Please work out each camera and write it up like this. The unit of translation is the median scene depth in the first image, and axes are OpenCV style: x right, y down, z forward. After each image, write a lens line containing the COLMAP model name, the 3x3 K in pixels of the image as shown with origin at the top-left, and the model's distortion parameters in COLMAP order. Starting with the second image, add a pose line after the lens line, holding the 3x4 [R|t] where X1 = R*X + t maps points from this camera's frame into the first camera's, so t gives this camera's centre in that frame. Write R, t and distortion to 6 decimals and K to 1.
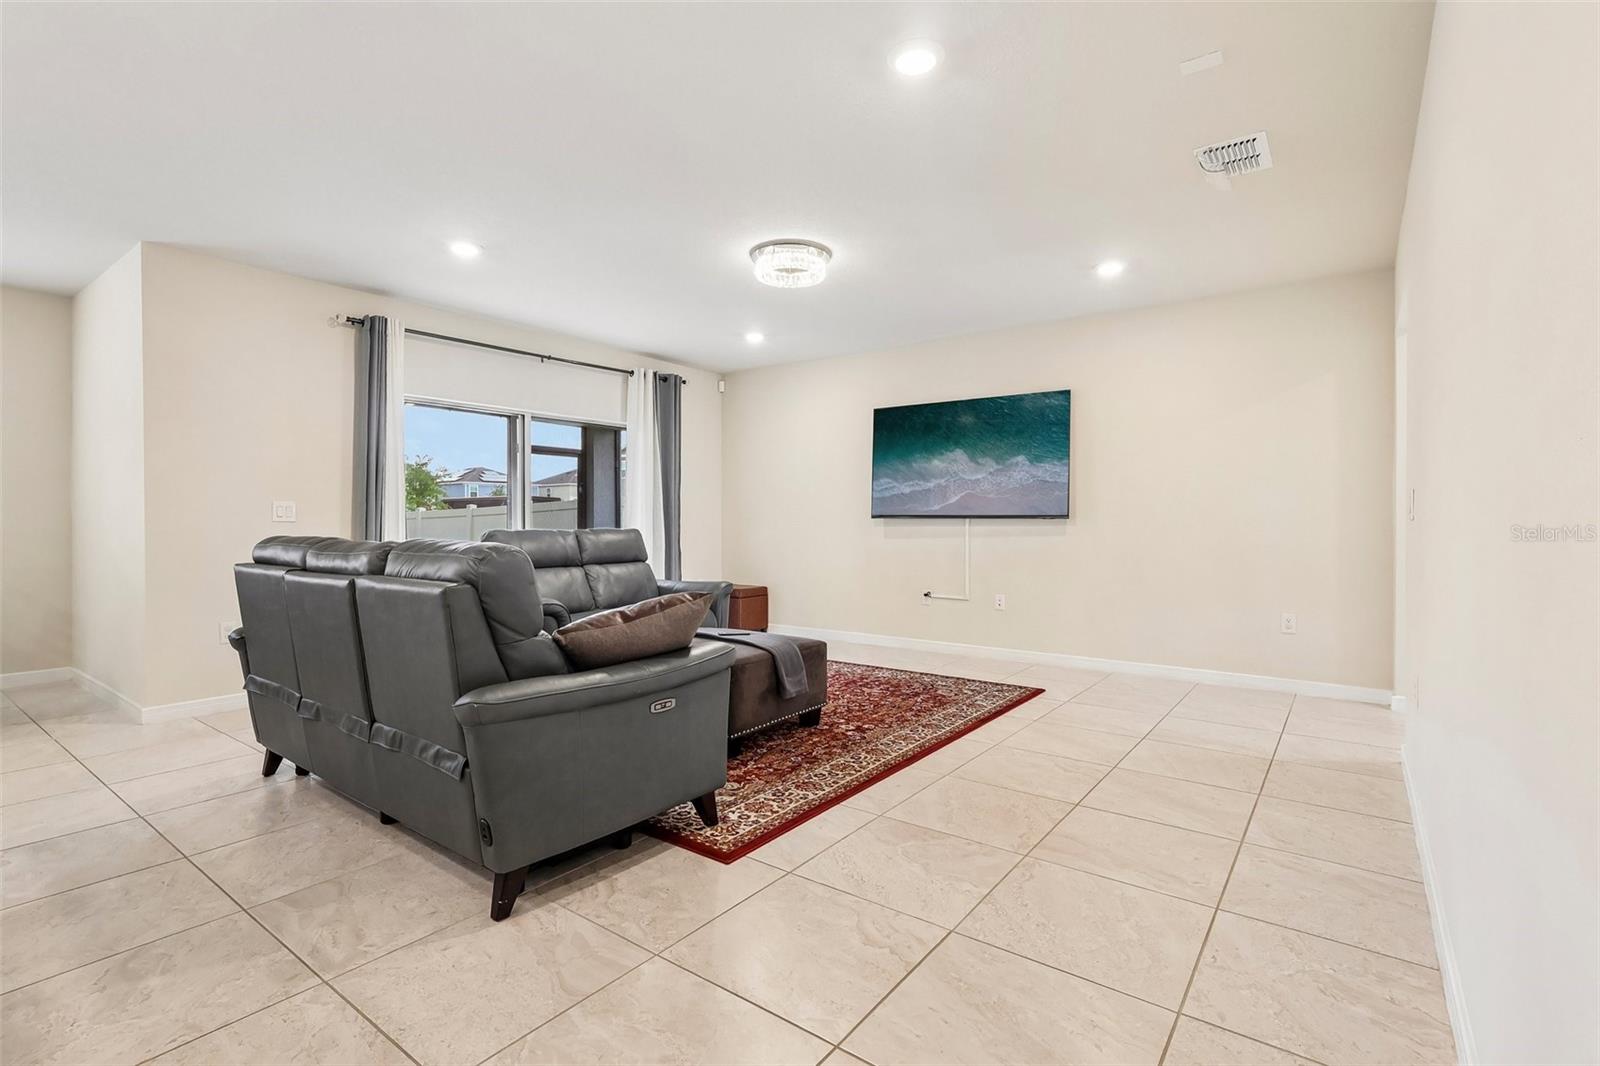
lens RADIAL K [[740.5, 0, 810.2], [0, 740.5, 498.1], [0, 0, 1]] dist [-0.001488, 0.002101]
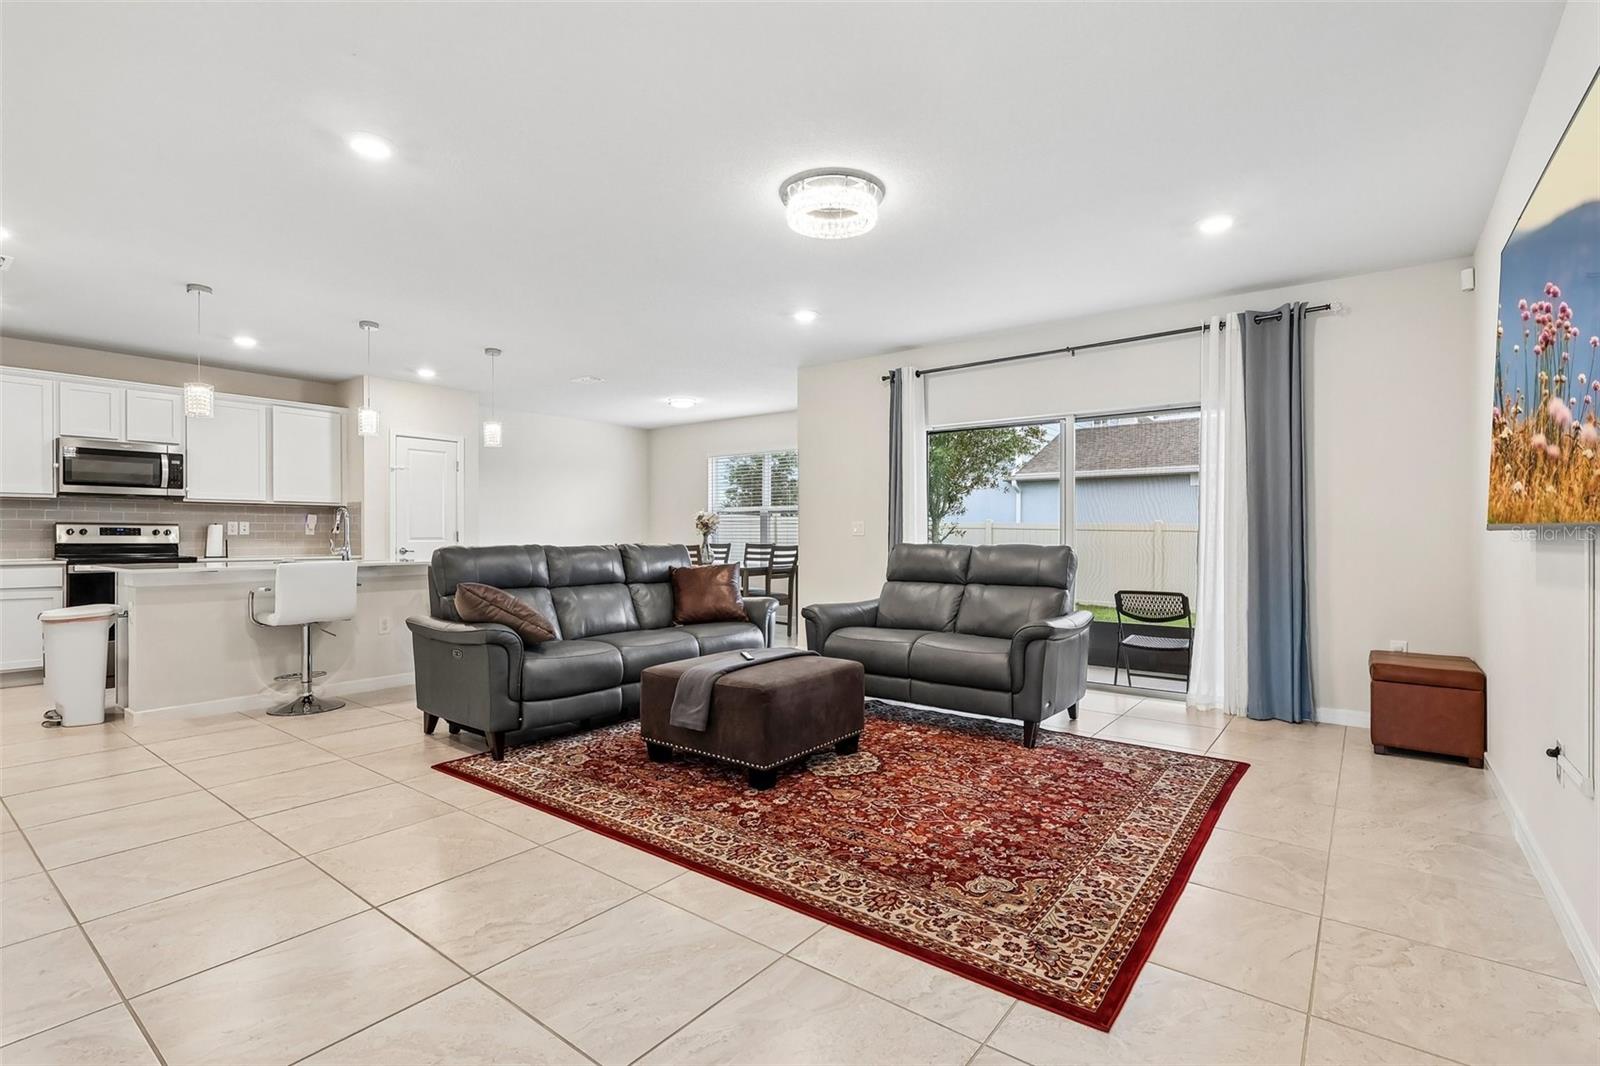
lens RADIAL K [[740.5, 0, 802.7], [0, 740.5, 542.1], [0, 0, 1]] dist [-0.001488, 0.002101]
pose [[-0.010974, 0.014160, -0.999840, 0.820253], [0.028122, 0.999509, 0.013847, 0.026374], [0.999544, -0.027966, -0.011367, 1.072066]]
